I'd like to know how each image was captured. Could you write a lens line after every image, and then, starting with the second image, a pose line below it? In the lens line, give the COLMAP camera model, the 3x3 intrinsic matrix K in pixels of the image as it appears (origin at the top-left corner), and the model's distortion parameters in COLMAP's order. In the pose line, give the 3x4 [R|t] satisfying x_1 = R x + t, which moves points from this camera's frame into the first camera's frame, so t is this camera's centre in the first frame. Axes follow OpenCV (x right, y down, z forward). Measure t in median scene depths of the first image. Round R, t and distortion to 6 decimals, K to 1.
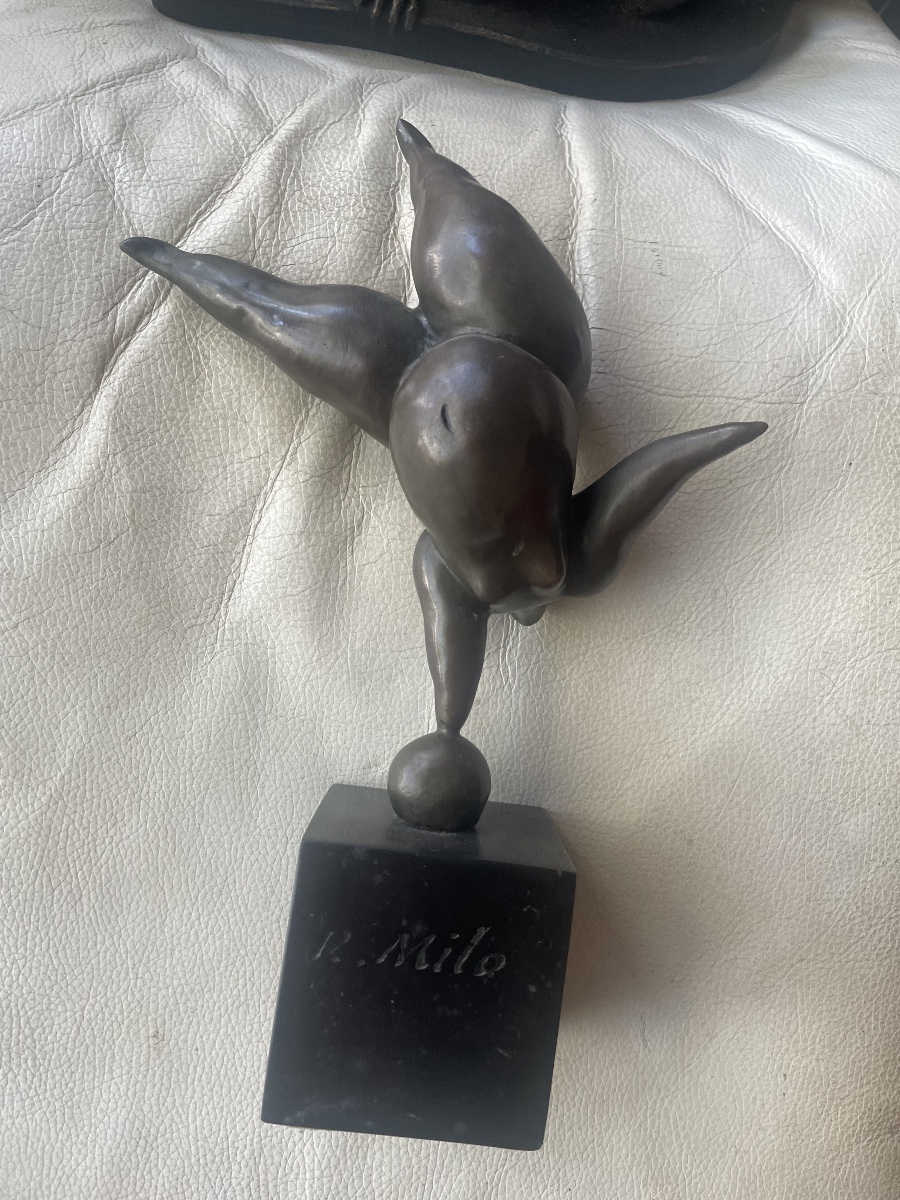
lens RADIAL K [[892.7, 0, 460.3], [0, 892.7, 598.5], [0, 0, 1]] dist [0.134586, -0.159796]
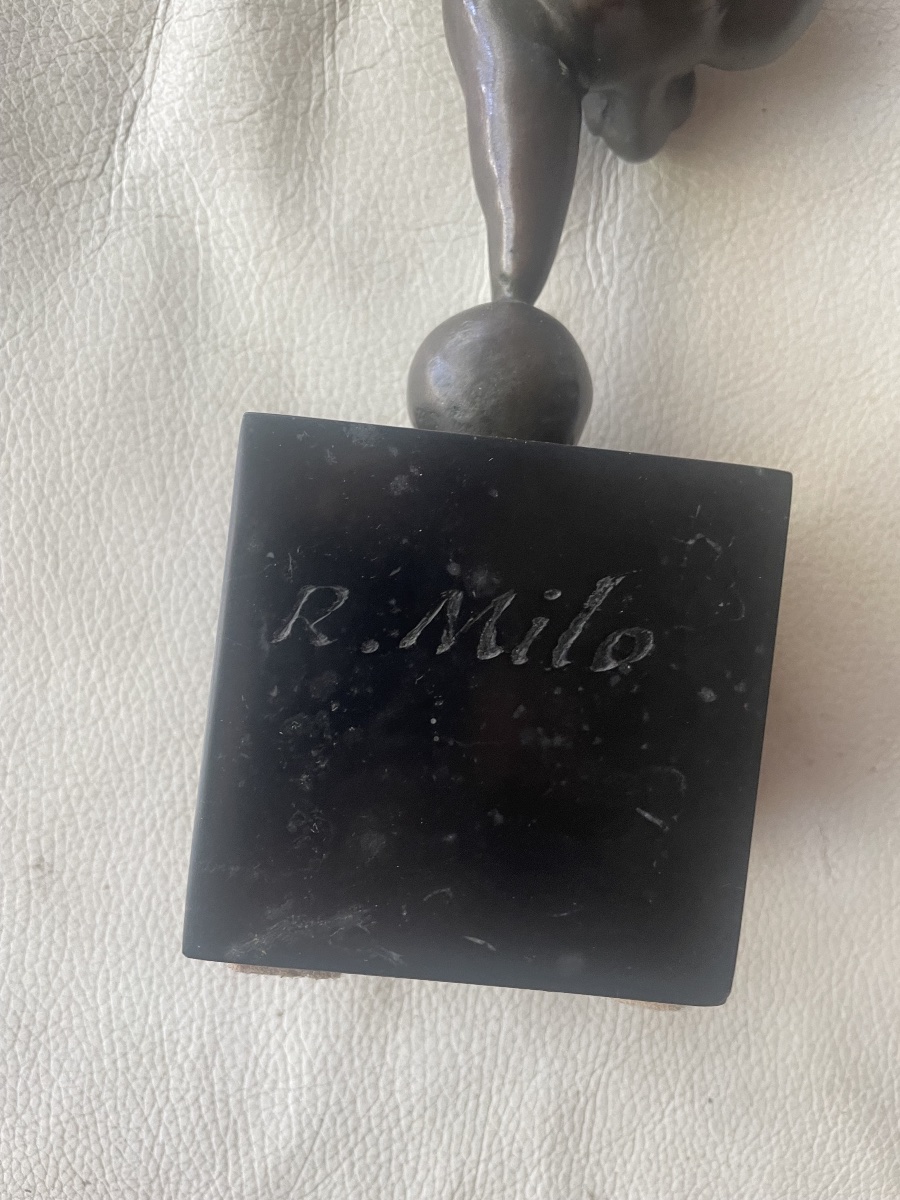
lens RADIAL K [[927.8, 0, 450.9], [0, 927.8, 569.5], [0, 0, 1]] dist [0.093922, -0.138061]
pose [[0.999733, -0.021396, -0.008673, -0.045613], [0.021614, 0.999431, 0.025880, 0.267854], [0.008115, -0.026060, 0.999627, 0.374413]]
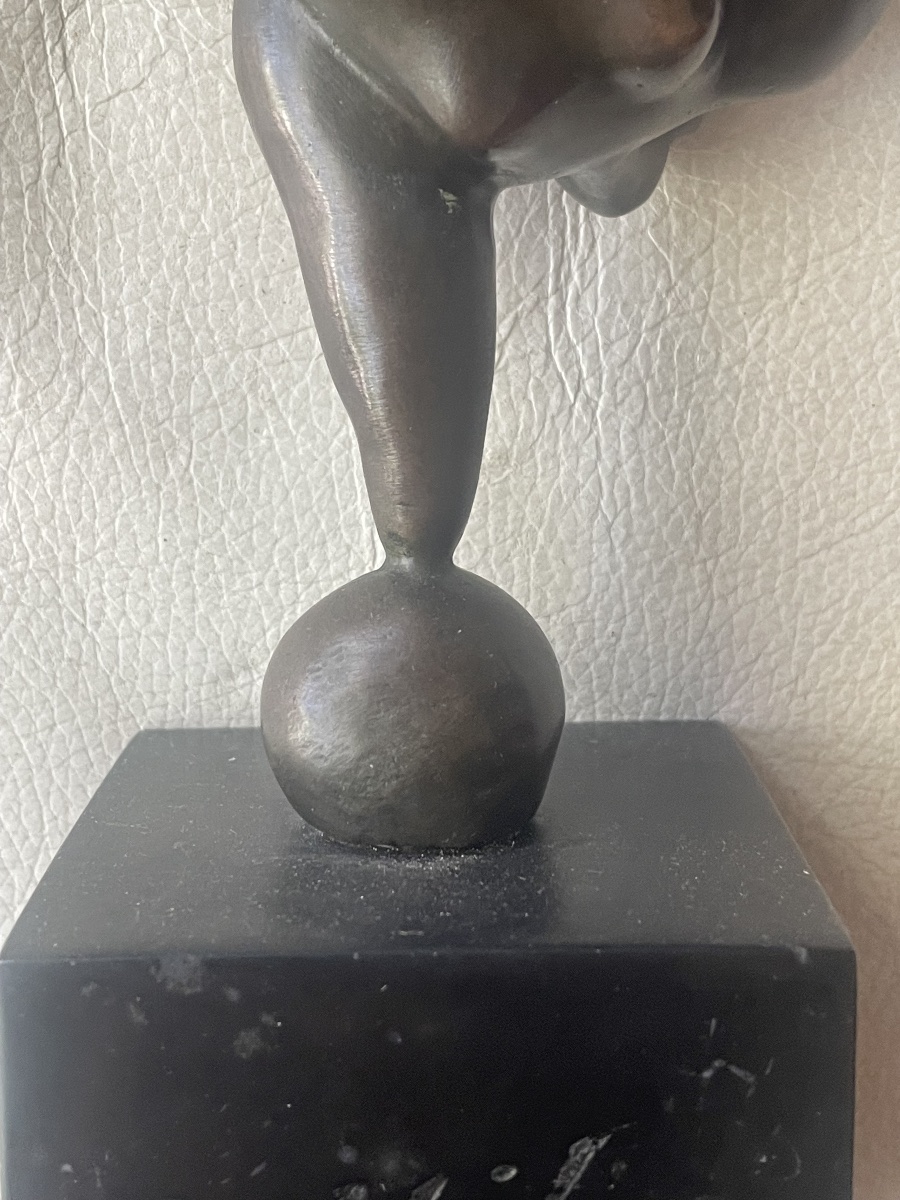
lens RADIAL K [[1800.0, 0, 443.7], [0, 1800.0, 561.8], [0, 0, 1]] dist [0.210367, -0.652485]
pose [[0.990377, -0.130083, -0.047248, 0.025227], [0.136420, 0.975076, 0.174976, 0.028171], [0.023309, -0.179737, 0.983438, 0.300643]]
